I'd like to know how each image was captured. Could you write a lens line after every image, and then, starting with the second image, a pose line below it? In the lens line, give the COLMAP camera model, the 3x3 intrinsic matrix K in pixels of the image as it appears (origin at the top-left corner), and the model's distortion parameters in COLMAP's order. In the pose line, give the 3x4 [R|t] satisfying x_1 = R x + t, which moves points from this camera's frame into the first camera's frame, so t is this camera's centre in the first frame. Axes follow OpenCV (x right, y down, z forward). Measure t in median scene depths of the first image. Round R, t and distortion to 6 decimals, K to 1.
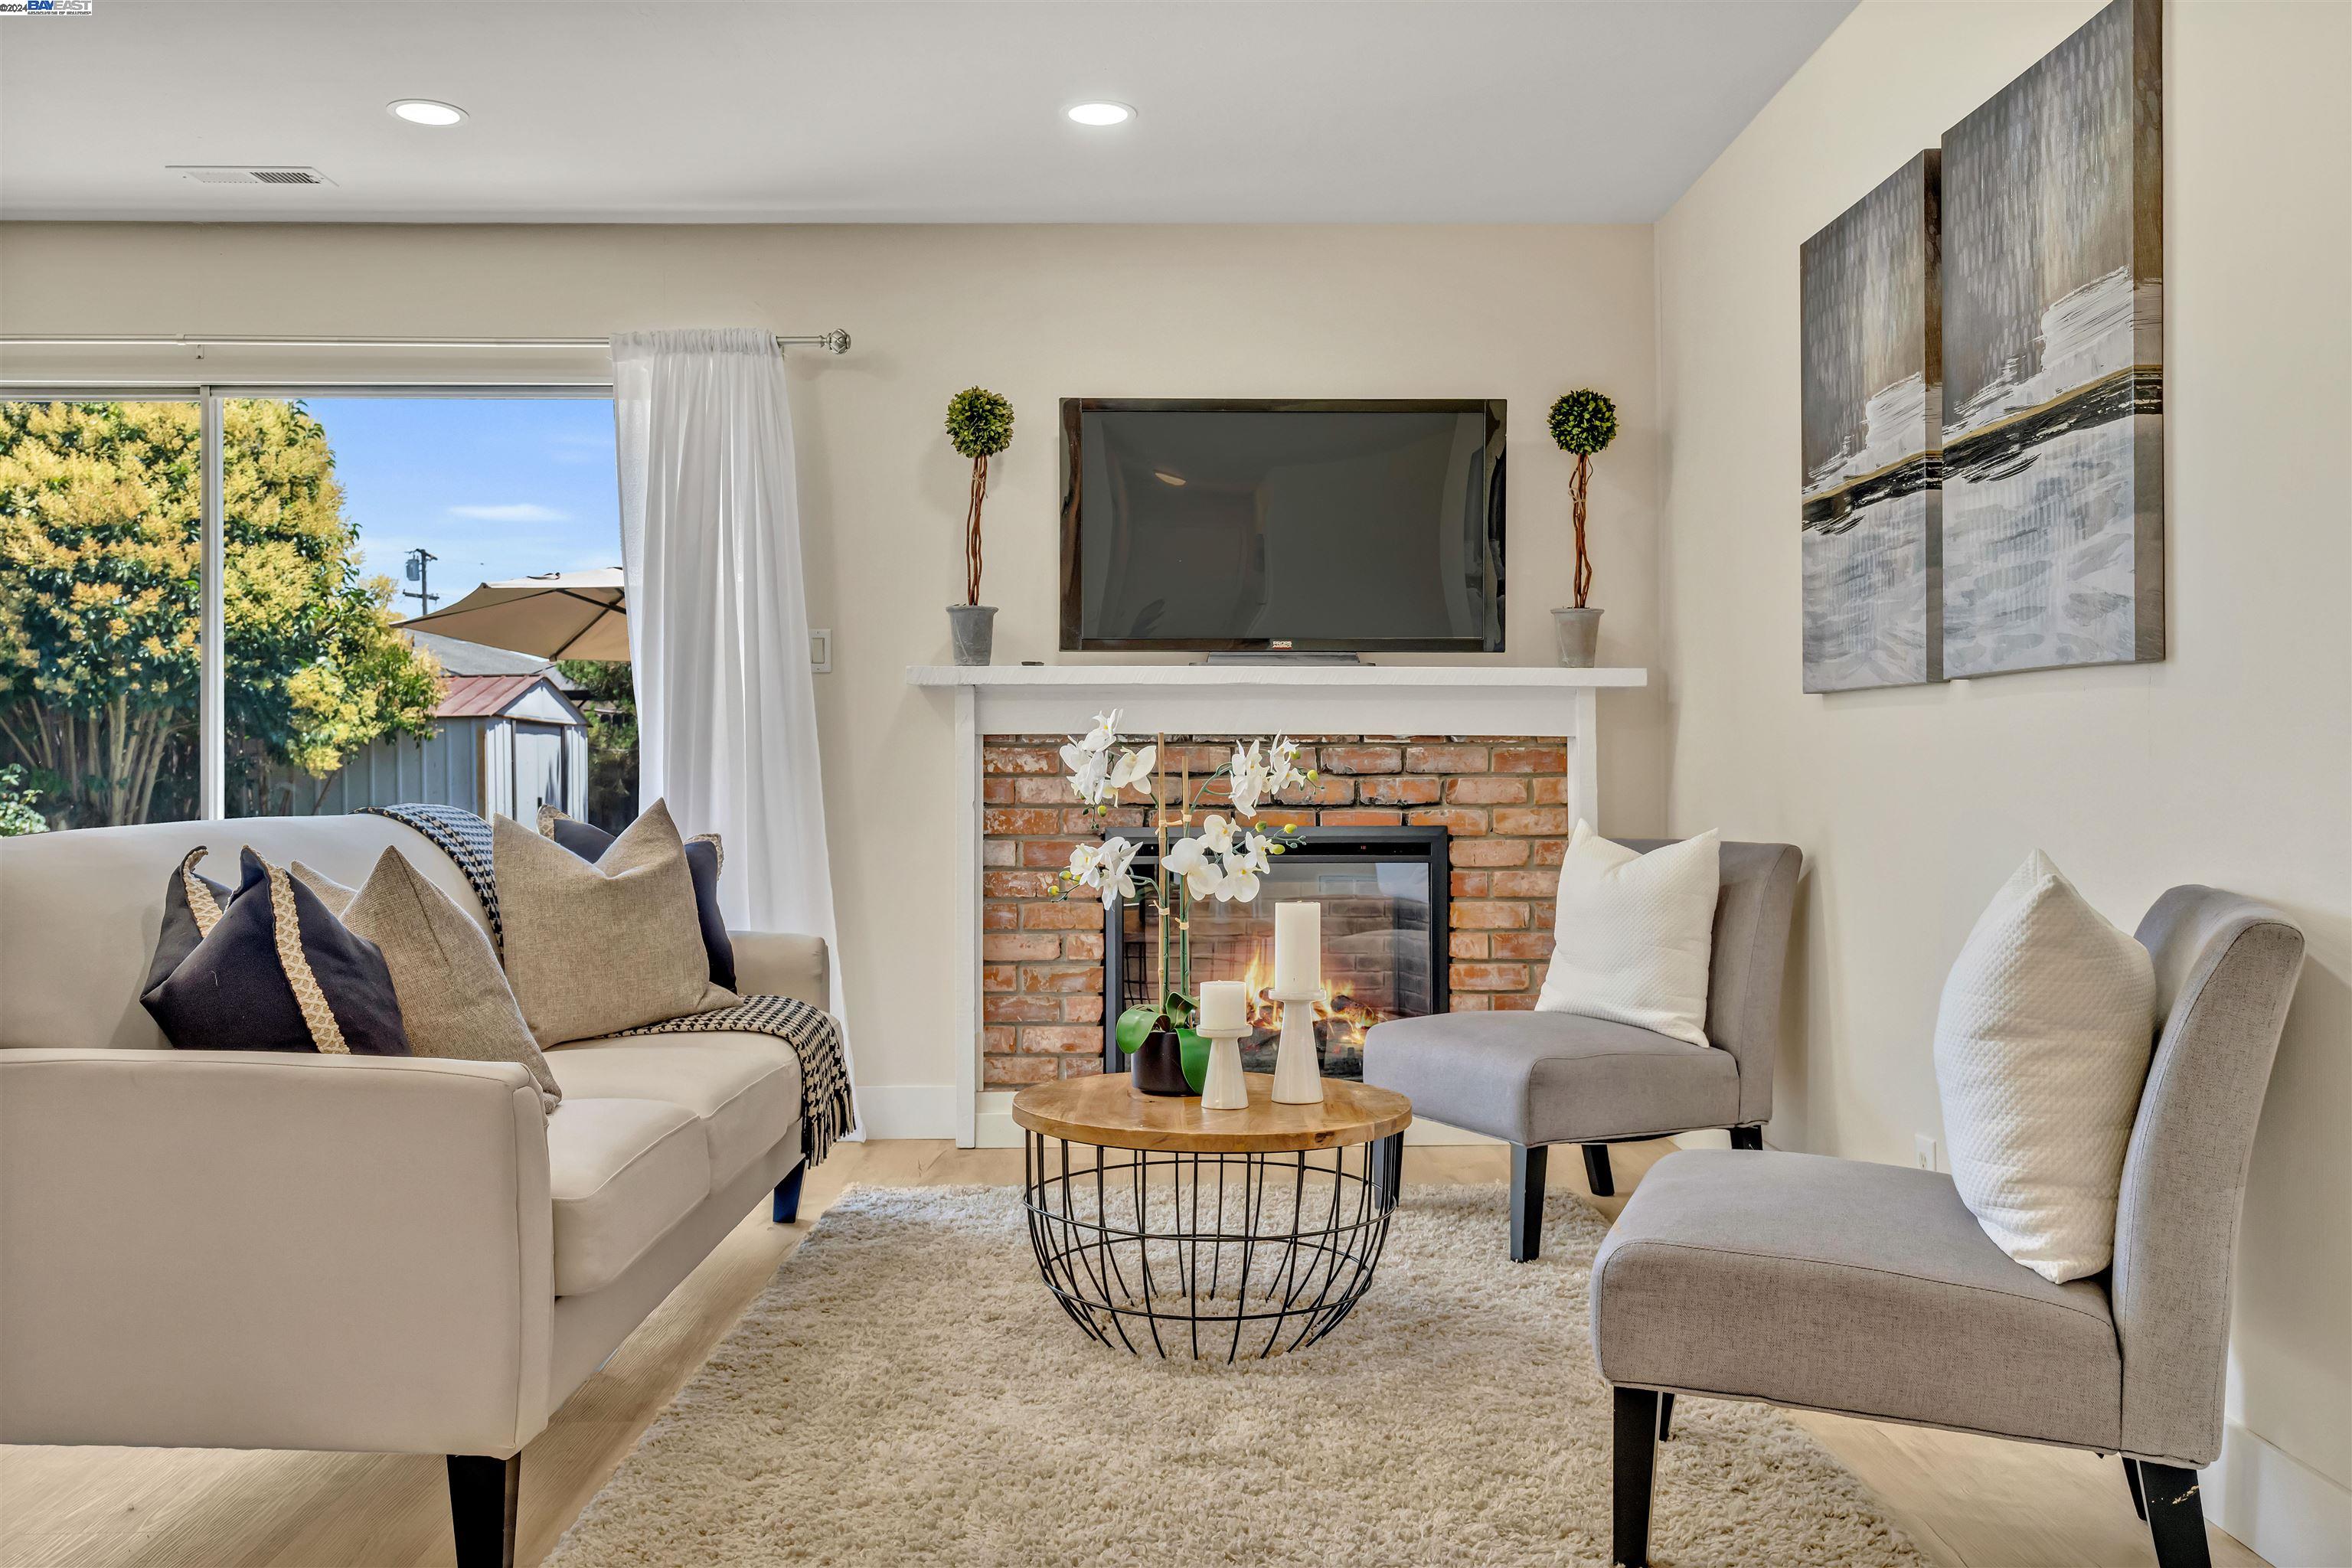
lens RADIAL K [[1864.3, 0, 1173.4], [0, 1864.3, 747.8], [0, 0, 1]] dist [-0.005905, -0.000131]
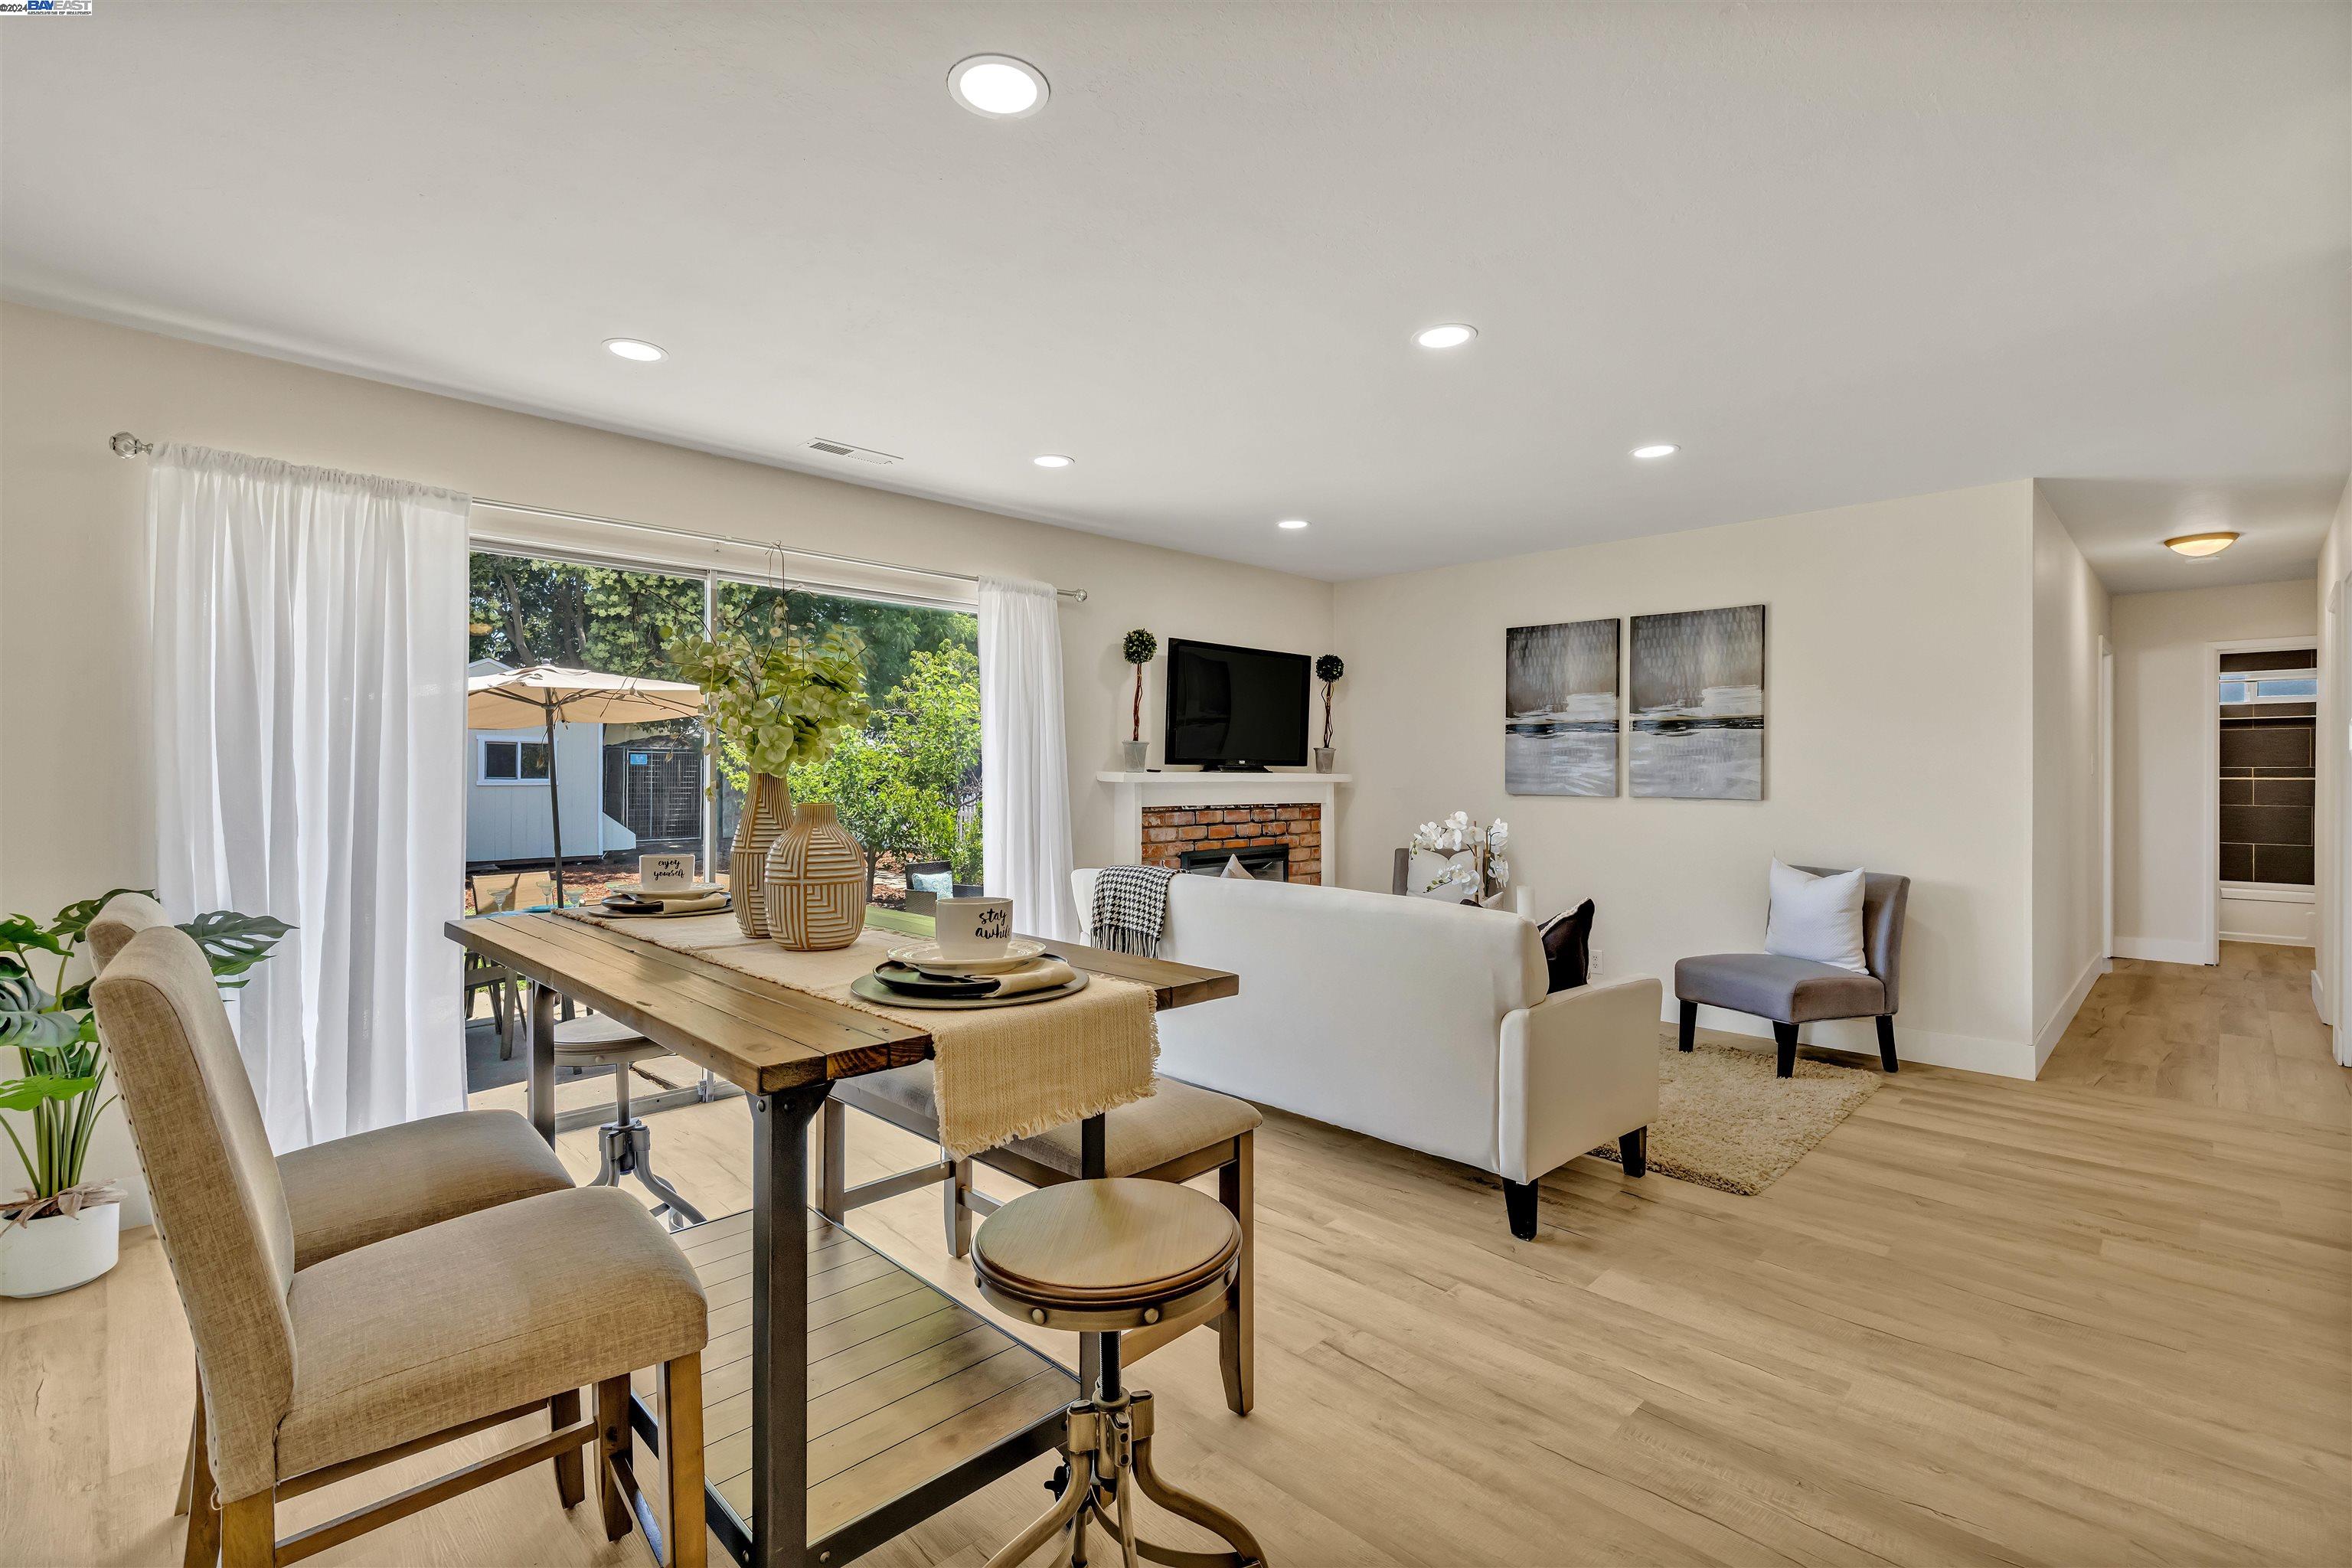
lens RADIAL K [[1061.2, 0, 1176.5], [0, 1061.2, 775.8], [0, 0, 1]] dist [-0.003286, 0.000250]
pose [[0.714590, 0.000560, 0.699543, -0.844656], [-0.011256, 0.999879, 0.010697, -0.051976], [-0.699453, -0.015518, 0.714510, 0.181383]]
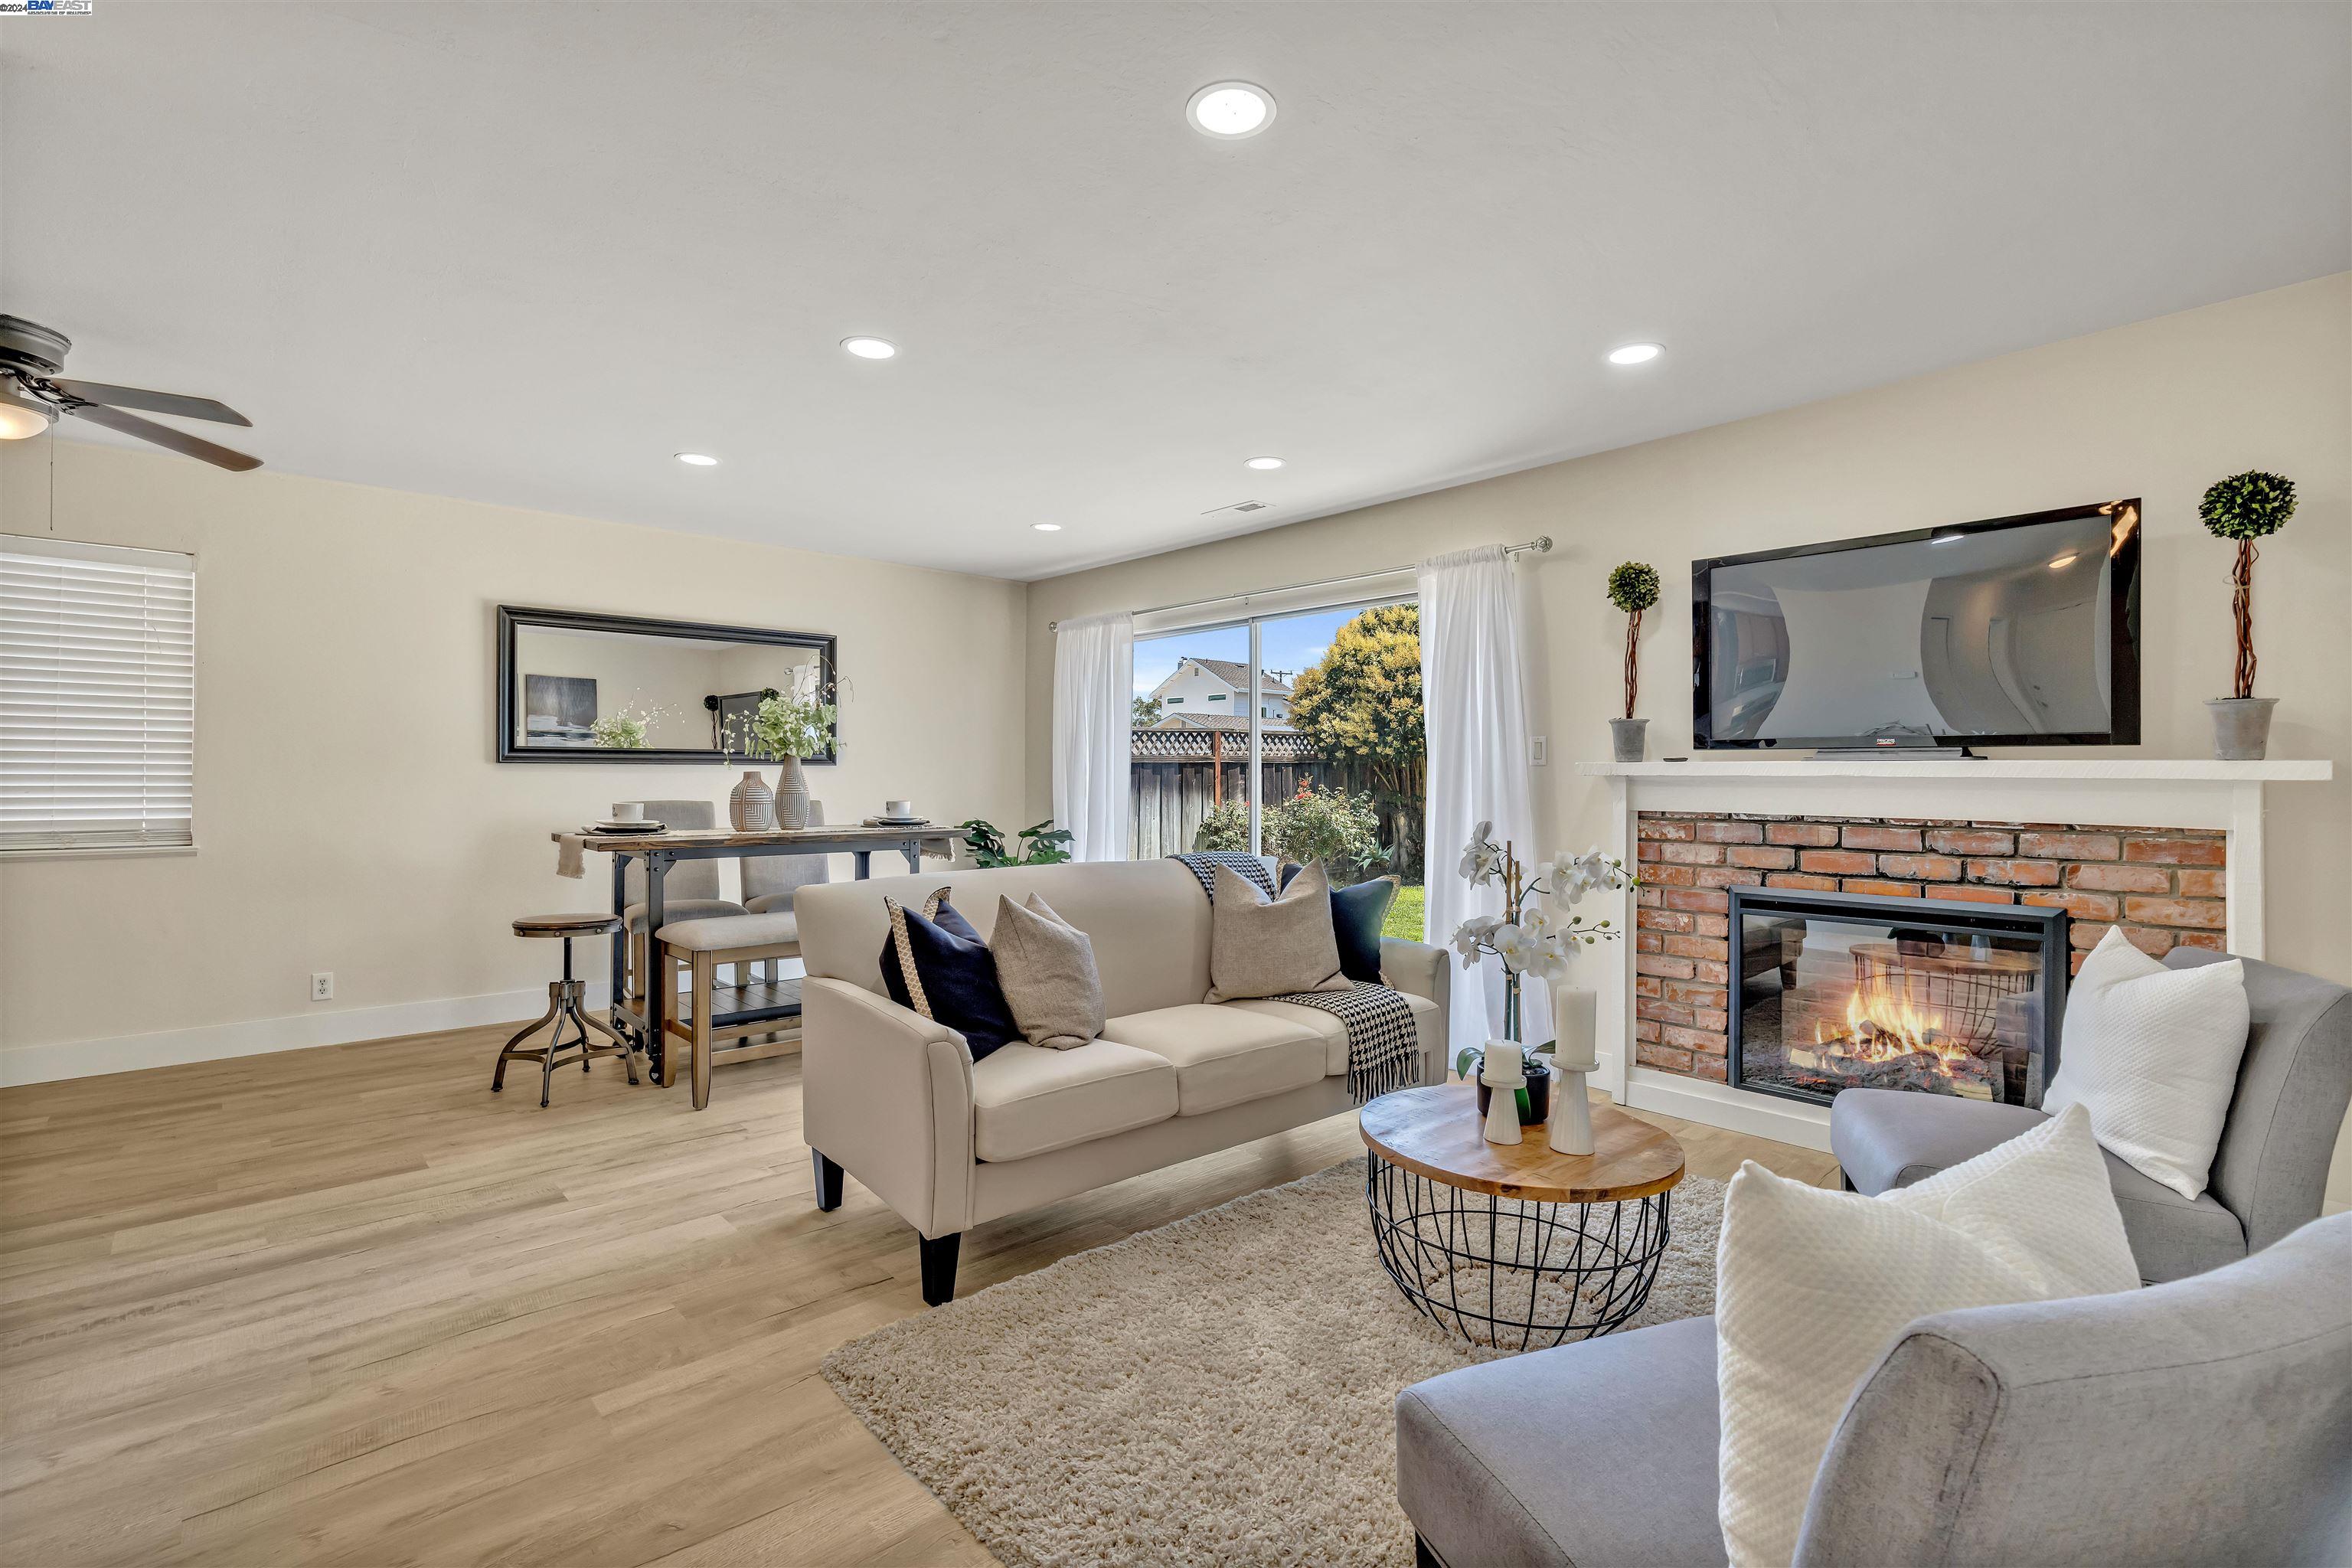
lens RADIAL K [[1061.2, 0, 1176.5], [0, 1061.2, 775.8], [0, 0, 1]] dist [-0.003286, 0.000250]
pose [[0.657354, 0.004472, -0.753569, 0.268296], [0.002681, 0.999962, 0.008274, -0.040475], [0.753577, -0.007459, 0.657317, 0.218823]]
